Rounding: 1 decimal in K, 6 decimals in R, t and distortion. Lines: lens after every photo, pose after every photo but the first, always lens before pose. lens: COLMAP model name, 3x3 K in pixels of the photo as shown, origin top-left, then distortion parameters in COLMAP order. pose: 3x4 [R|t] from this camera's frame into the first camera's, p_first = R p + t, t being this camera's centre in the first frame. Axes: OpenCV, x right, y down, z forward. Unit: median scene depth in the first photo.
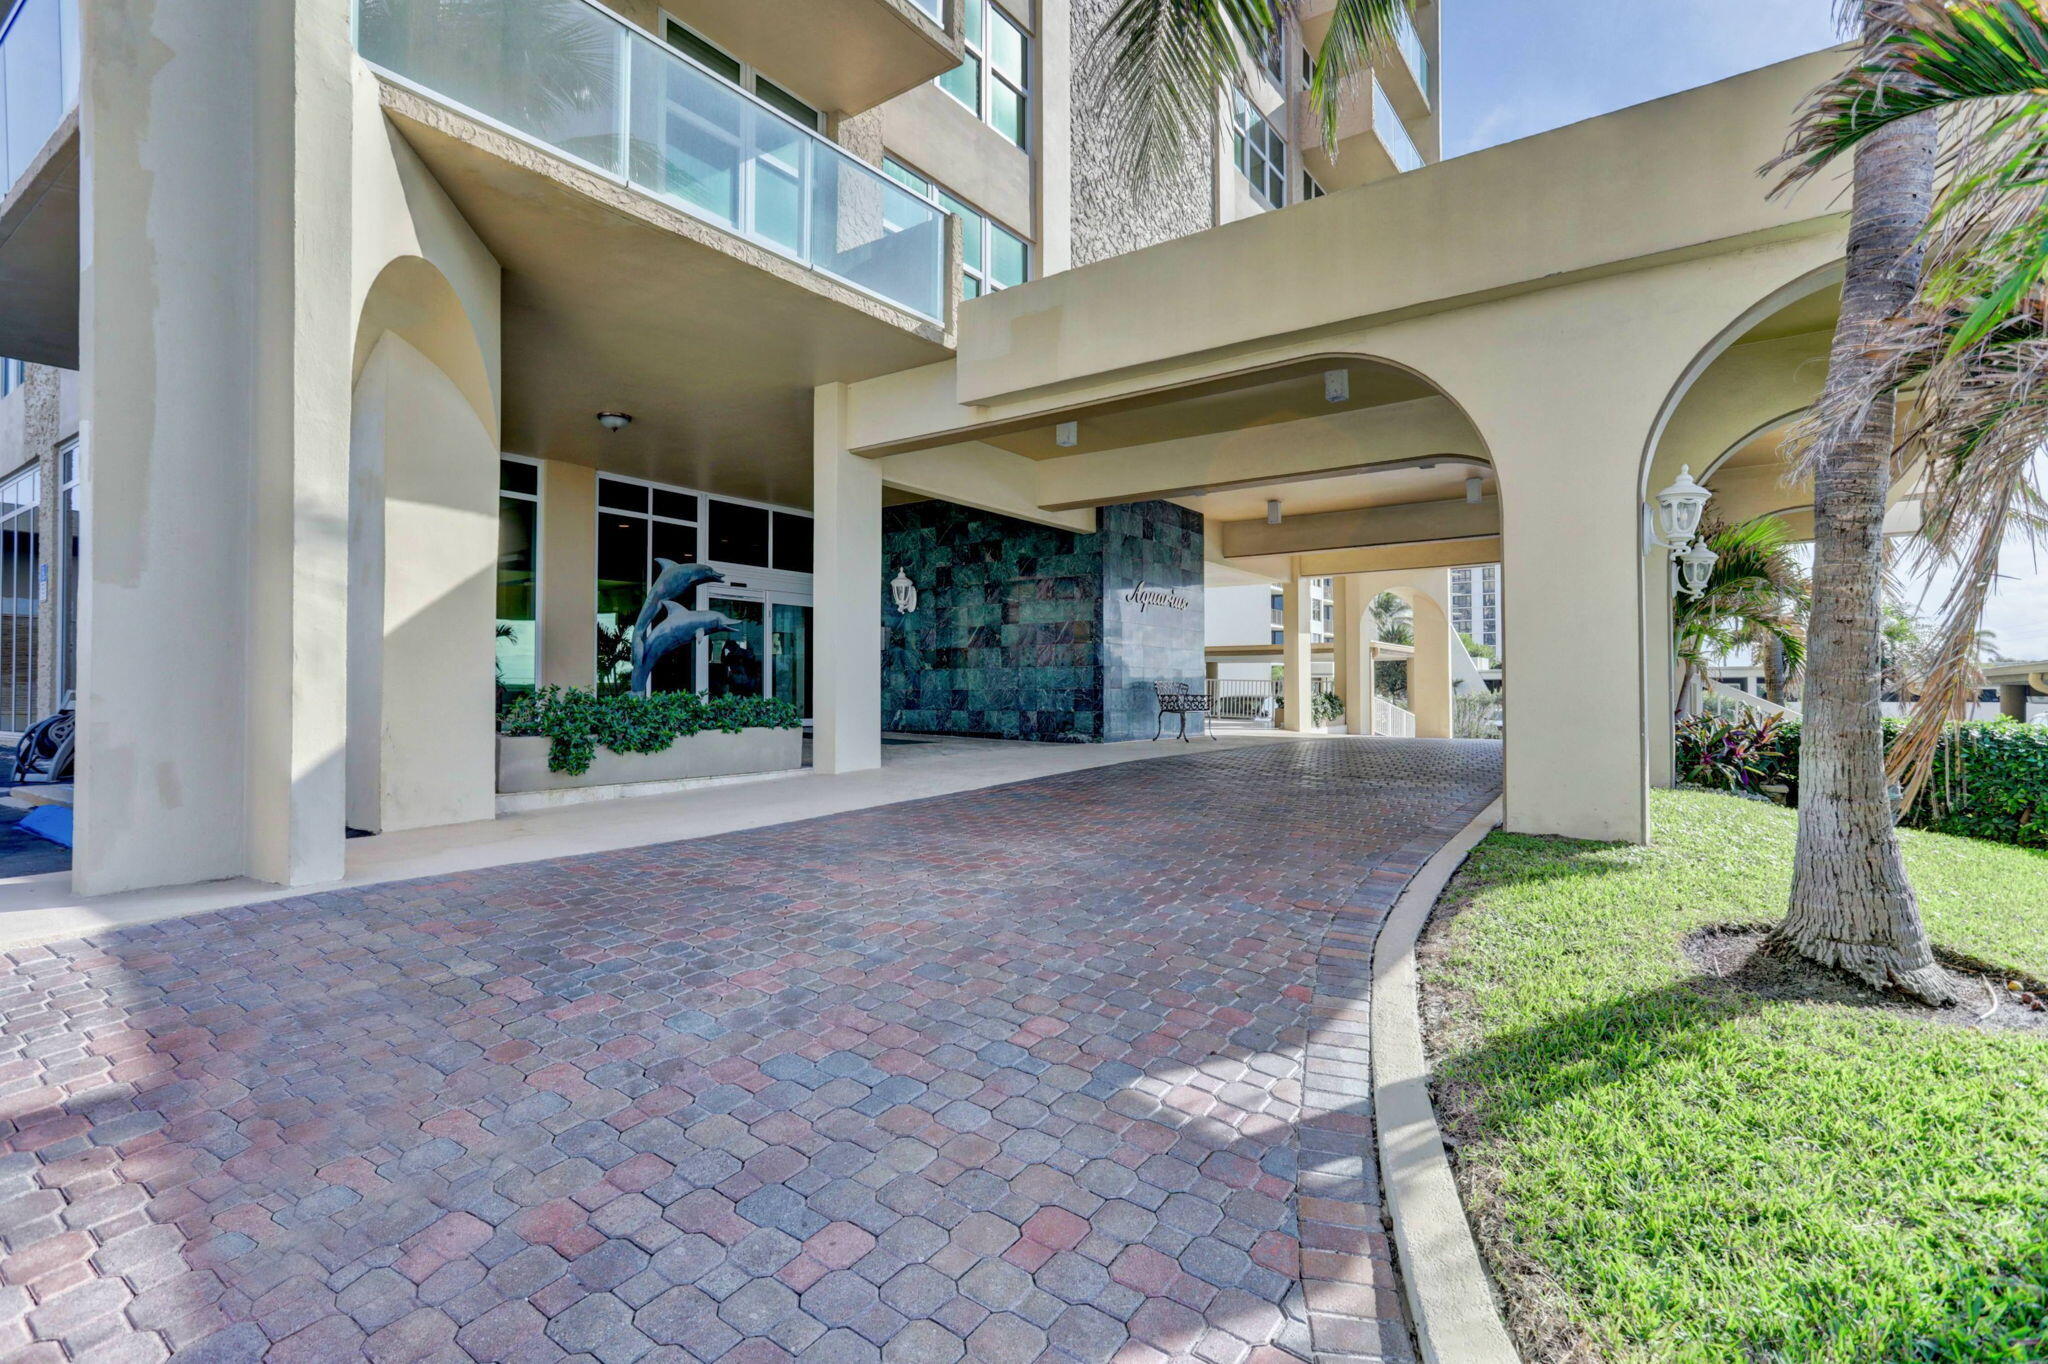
lens RADIAL K [[885.8, 0, 1037.9], [0, 885.8, 668.9], [0, 0, 1]] dist [0.000940, 0.000722]
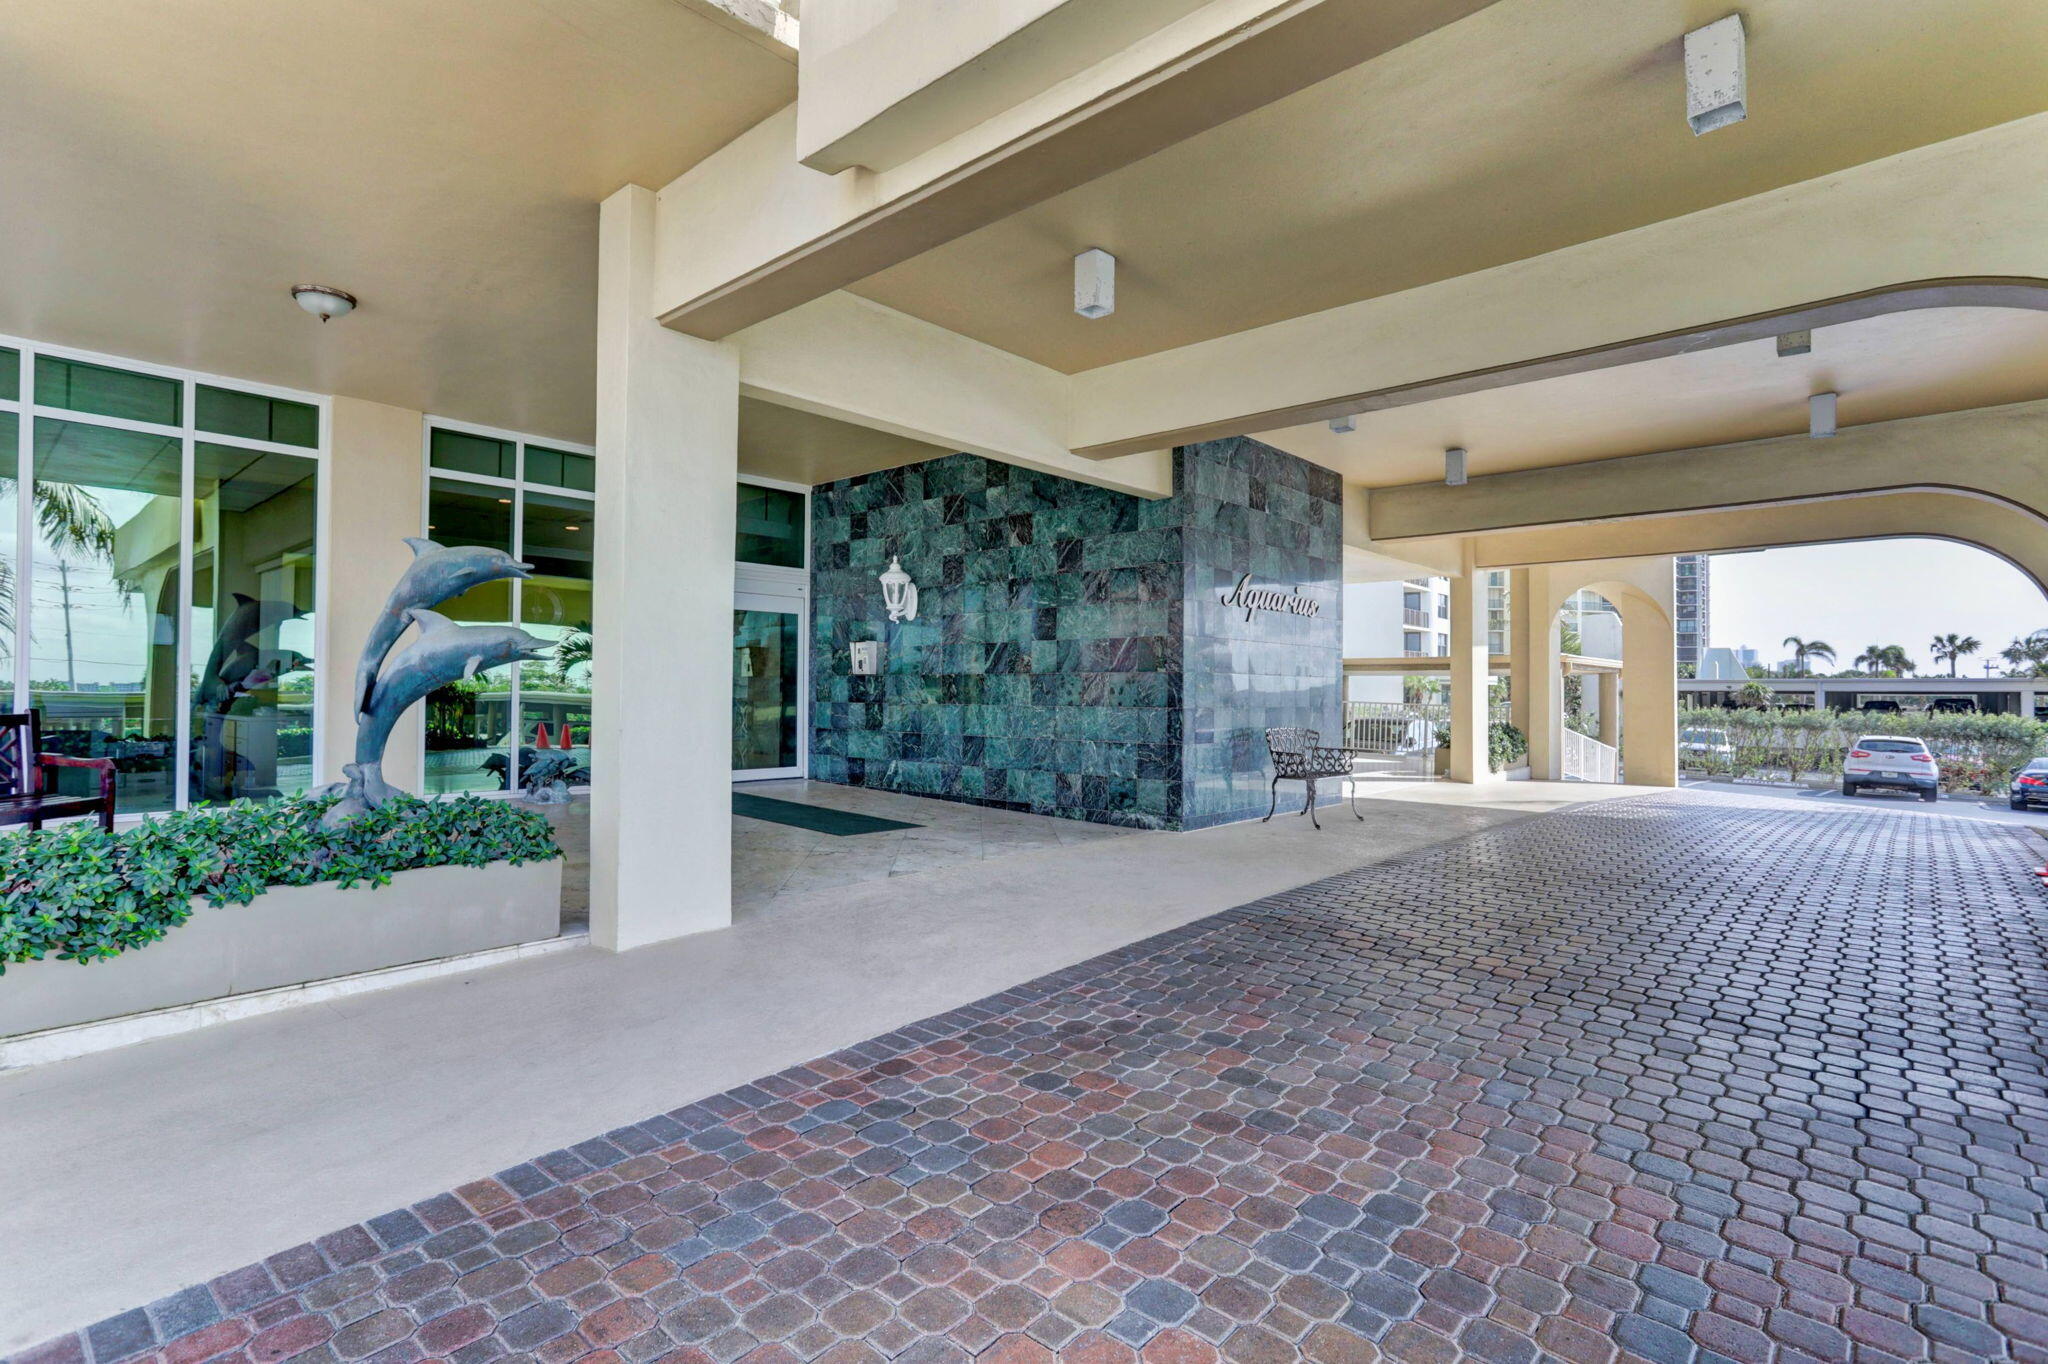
lens RADIAL K [[982.3, 0, 1031.2], [0, 982.3, 673.0], [0, 0, 1]] dist [-0.010213, 0.000257]
pose [[0.994080, 0.005908, -0.108492, 0.039208], [-0.006202, 0.999978, -0.002374, -0.024209], [0.108476, 0.003033, 0.994094, 0.273903]]
